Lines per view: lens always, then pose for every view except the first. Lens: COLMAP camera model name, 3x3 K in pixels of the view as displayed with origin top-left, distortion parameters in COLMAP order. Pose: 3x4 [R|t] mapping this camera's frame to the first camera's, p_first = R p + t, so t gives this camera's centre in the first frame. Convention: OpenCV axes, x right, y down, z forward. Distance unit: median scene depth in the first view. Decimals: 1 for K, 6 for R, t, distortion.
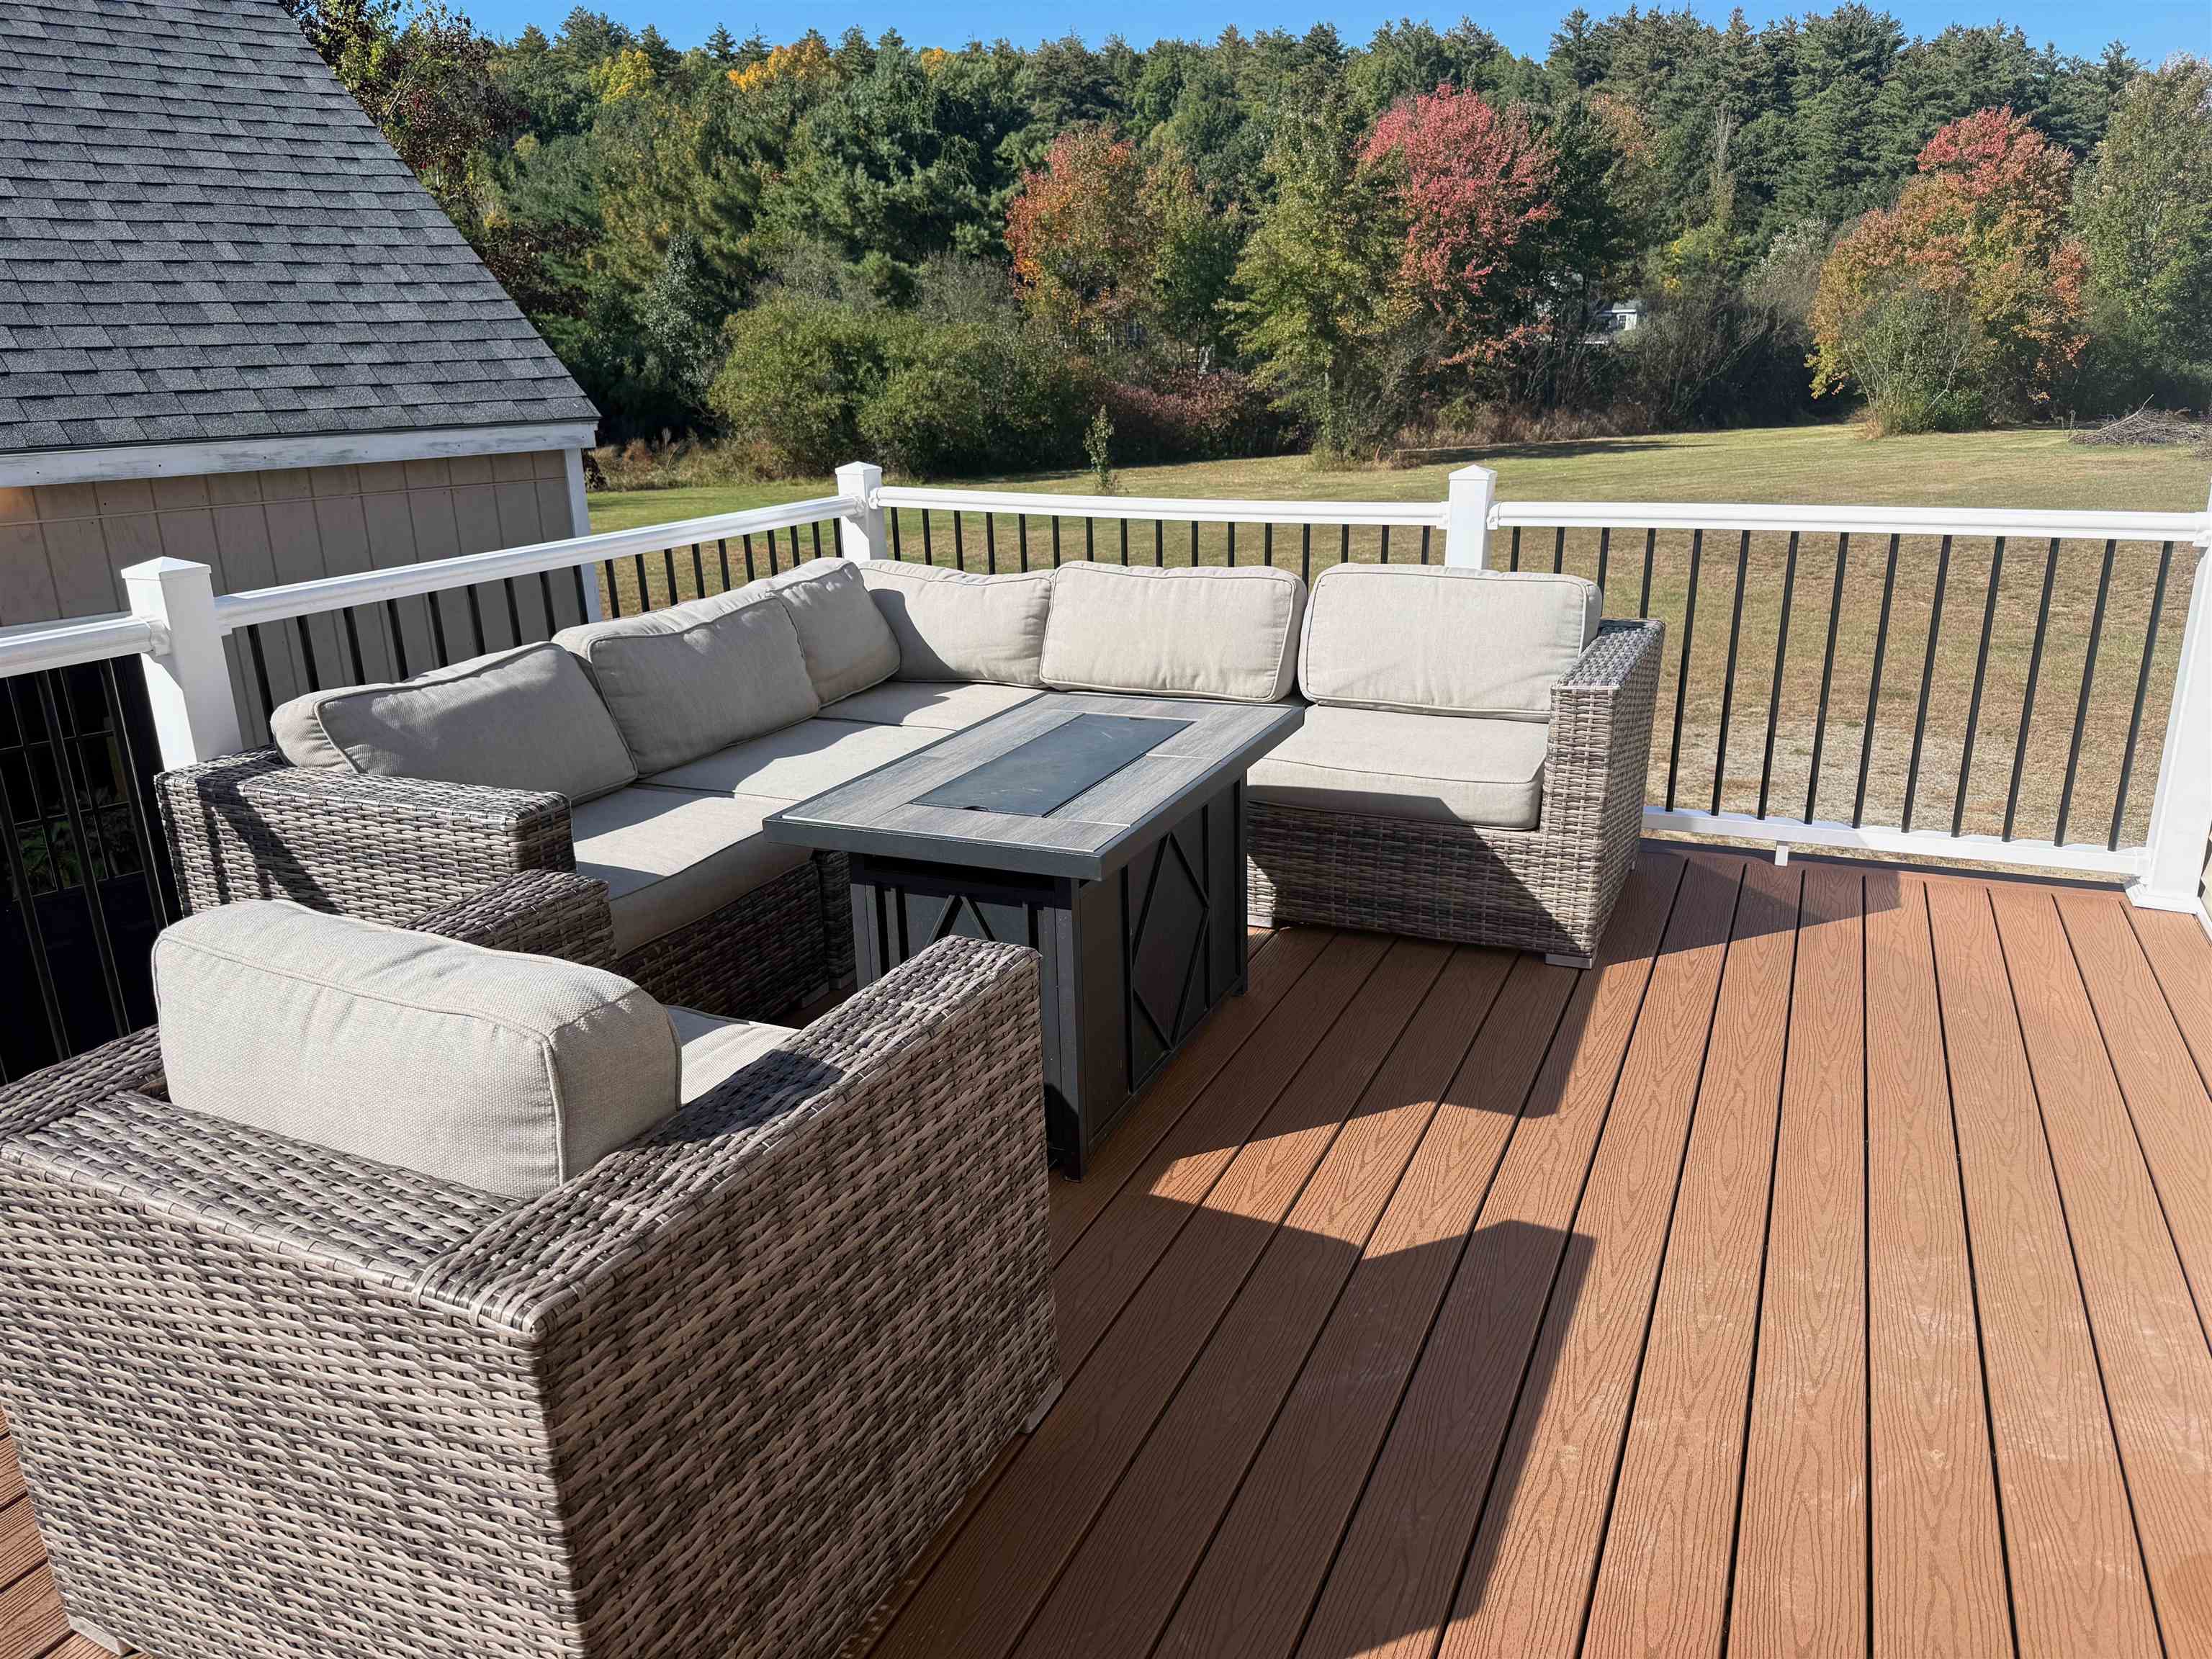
lens RADIAL K [[1571.9, 0, 1115.8], [0, 1571.9, 845.6], [0, 0, 1]] dist [0.008037, -0.011736]
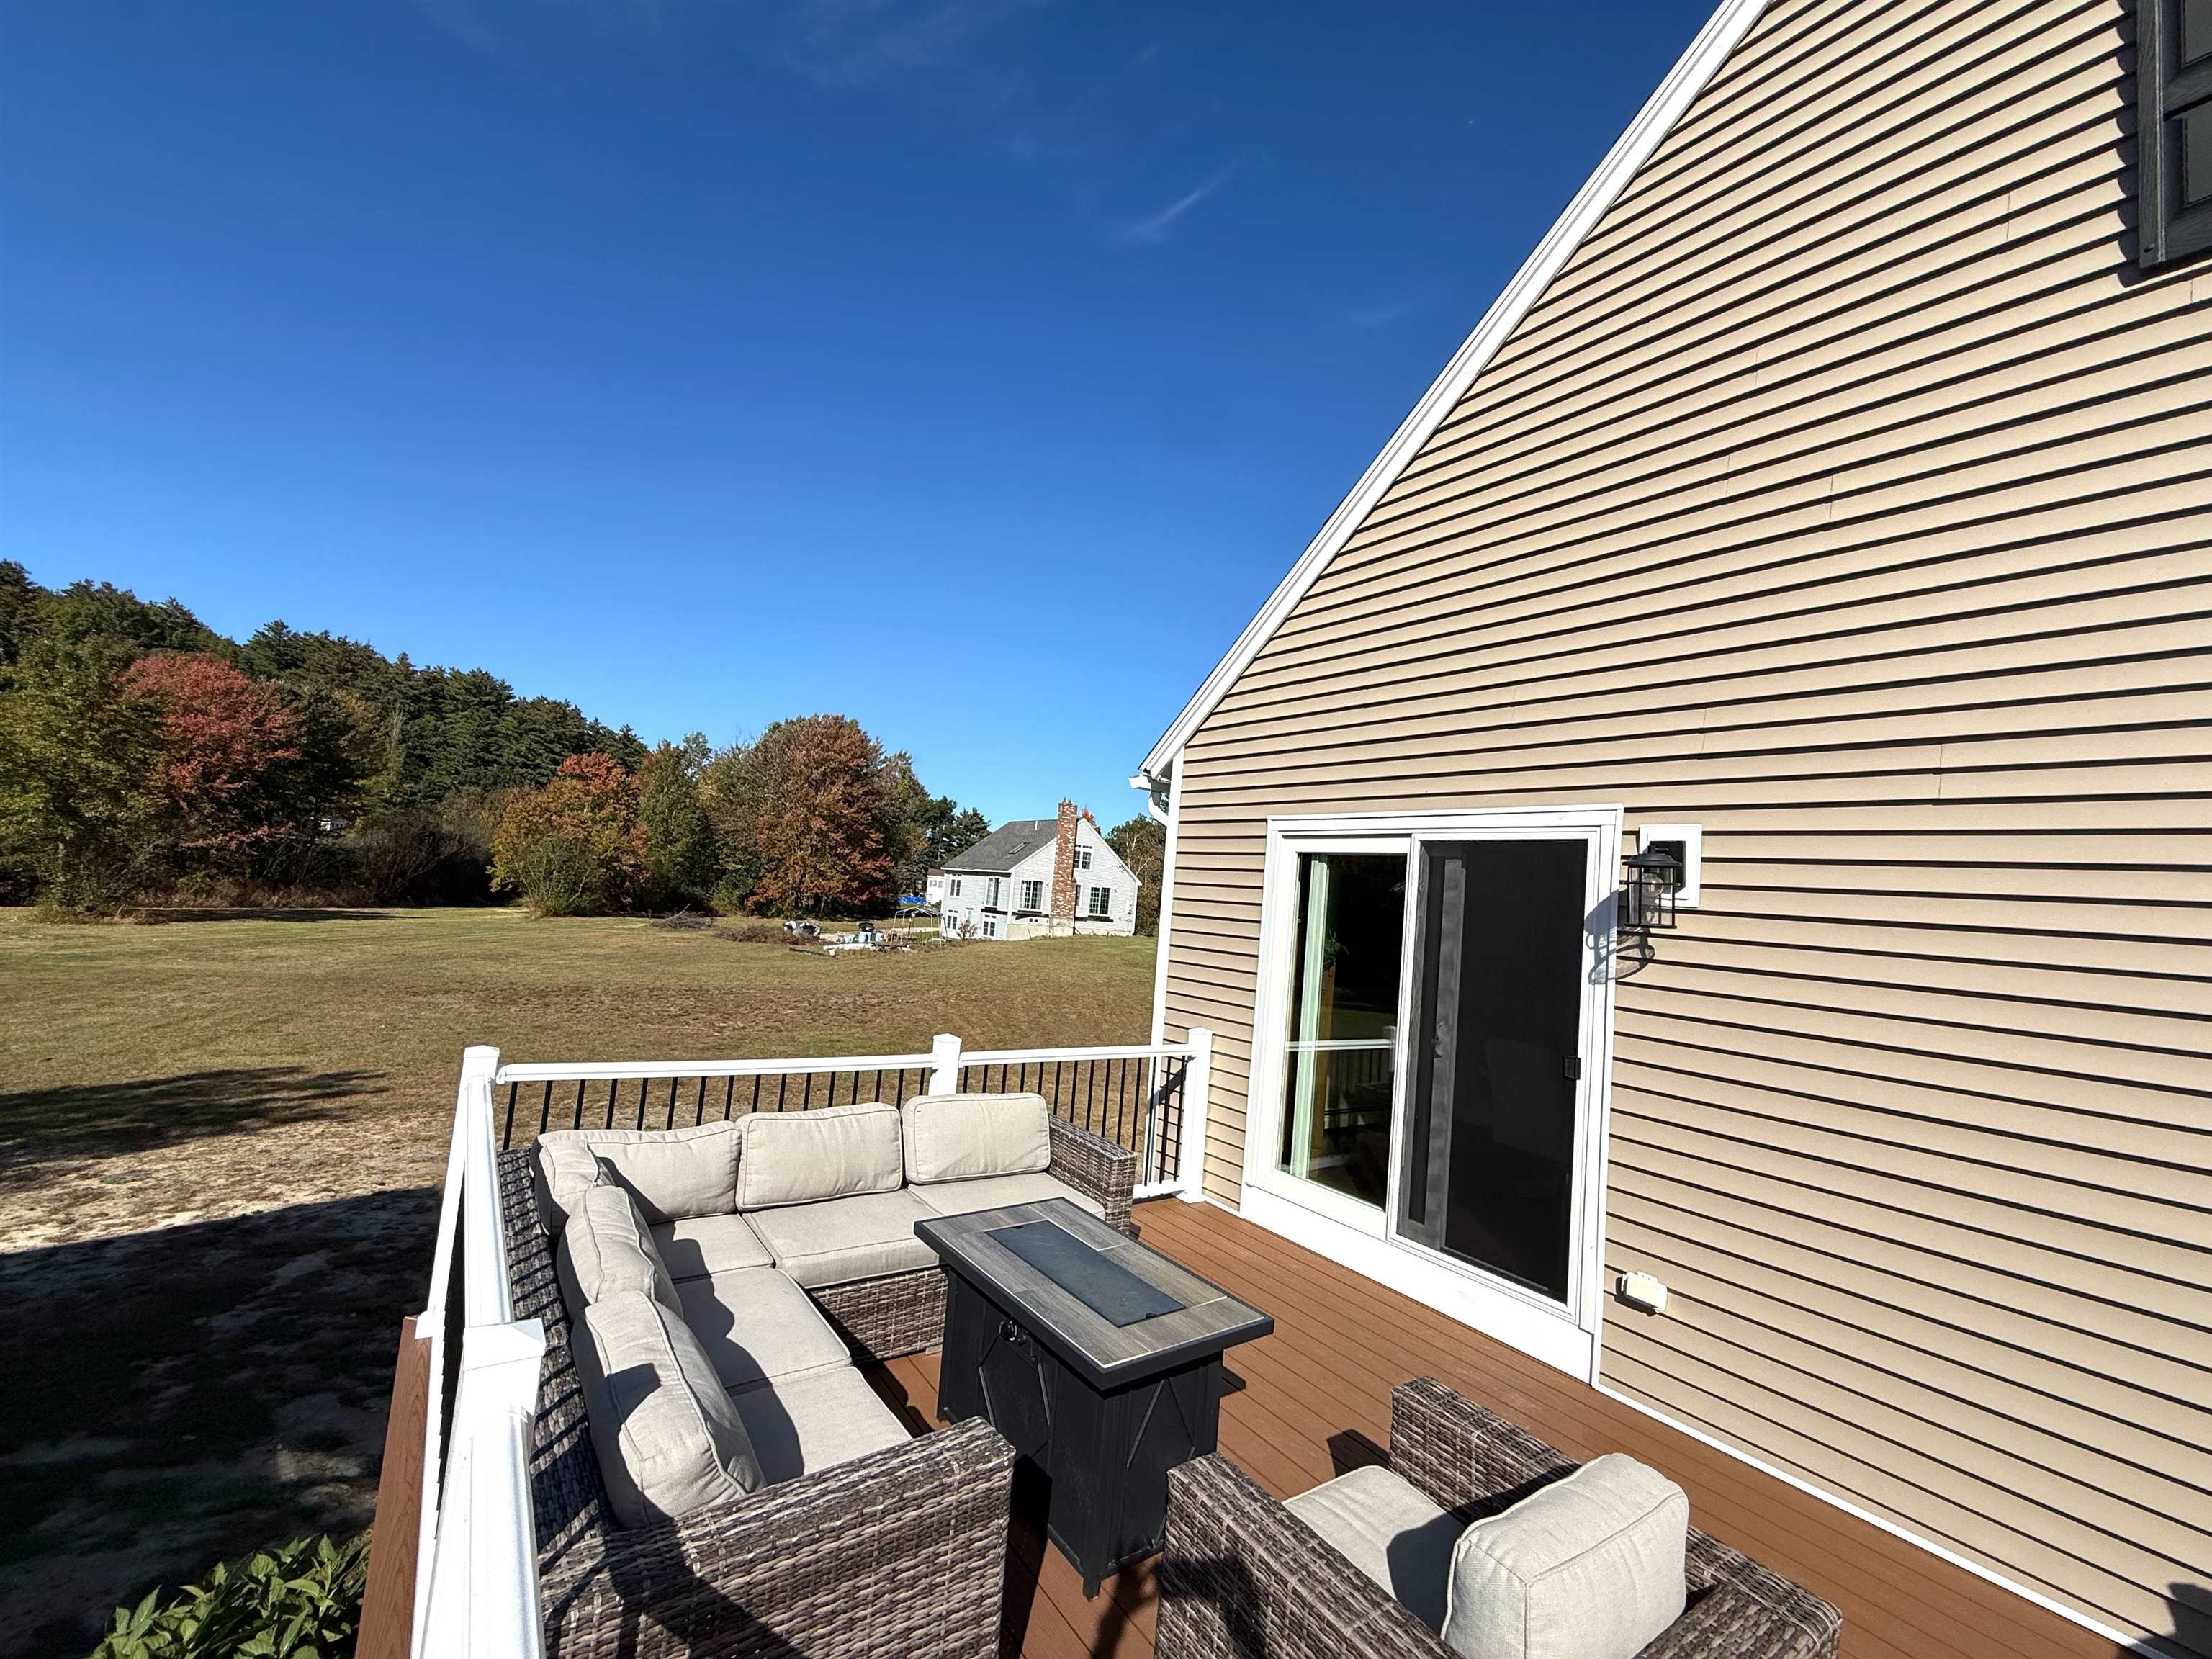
lens RADIAL K [[883.2, 0, 1100.8], [0, 883.2, 830.1], [0, 0, 1]] dist [0.000417, -0.000435]
pose [[0.501385, 0.132346, 0.855042, -0.041251], [0.167678, 0.954634, -0.246085, -0.012334], [-0.848821, 0.266755, 0.456448, 0.020133]]
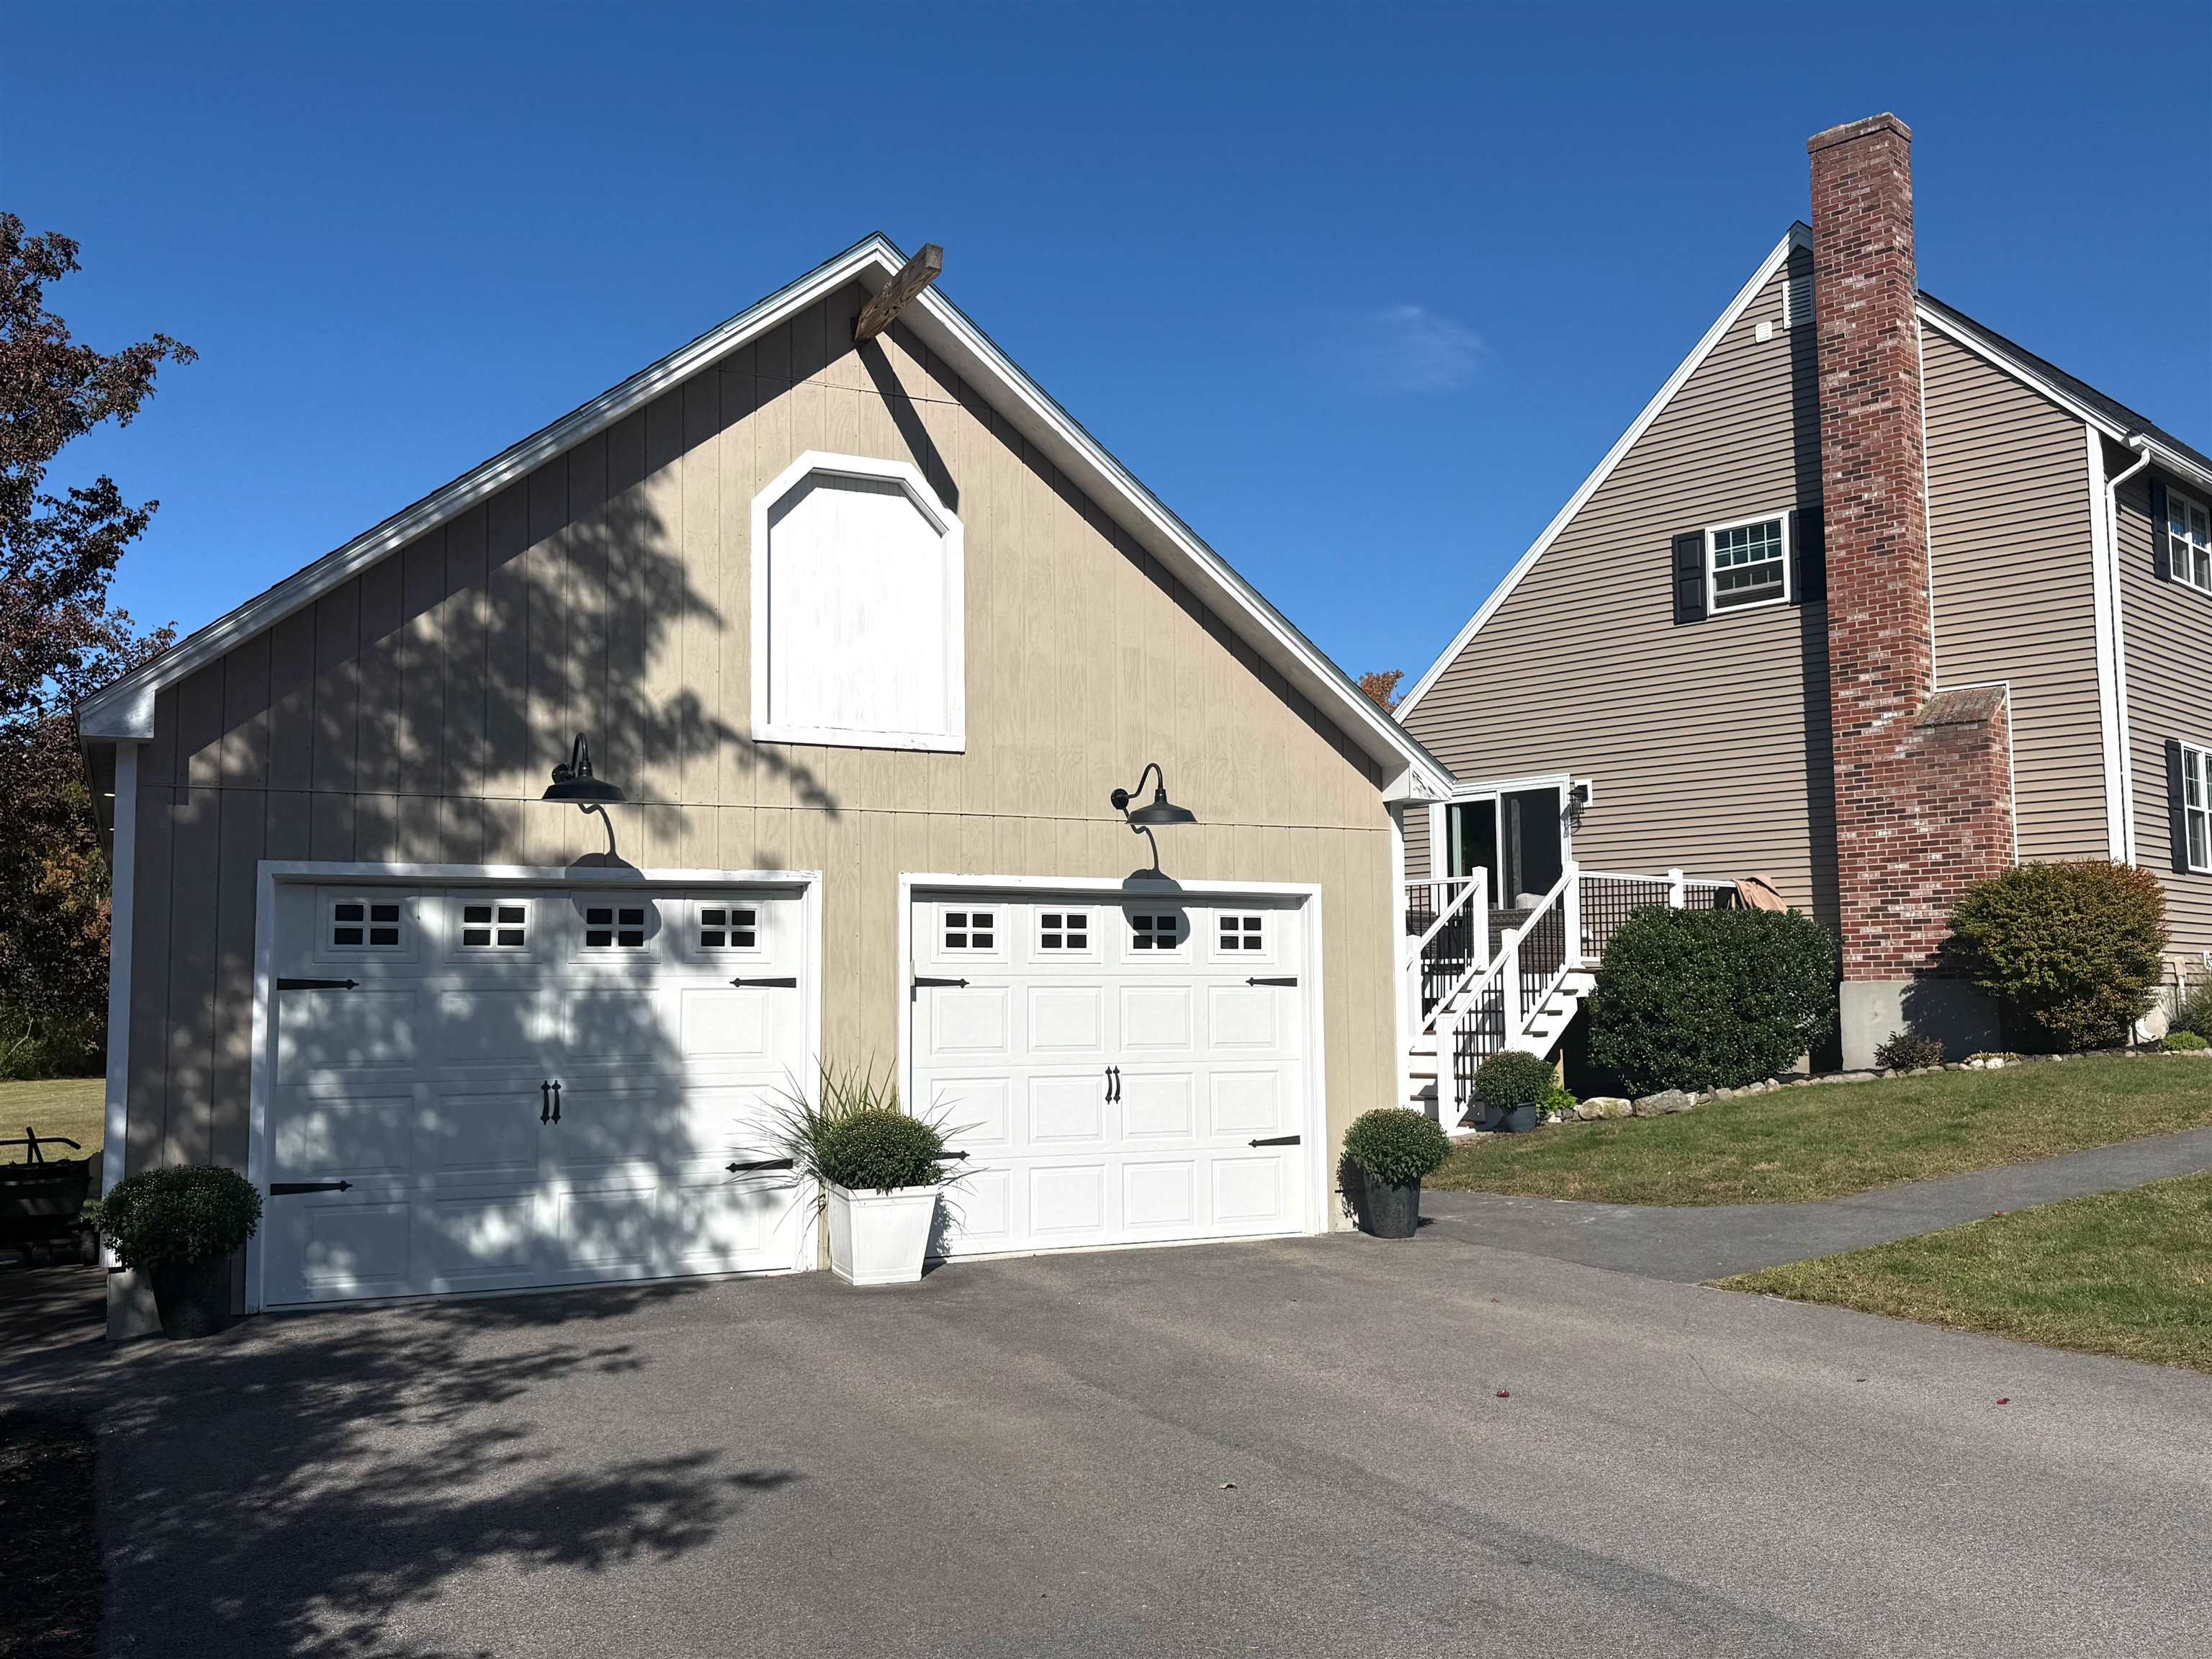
lens RADIAL K [[1959.7, 0, 1050.5], [0, 1959.7, 839.5], [0, 0, 1]] dist [0.076643, -0.152859]
pose [[0.396093, 0.101916, 0.912537, -0.336194], [0.274596, 0.935192, -0.223636, 0.042636], [-0.876189, 0.339160, 0.342437, -0.018433]]
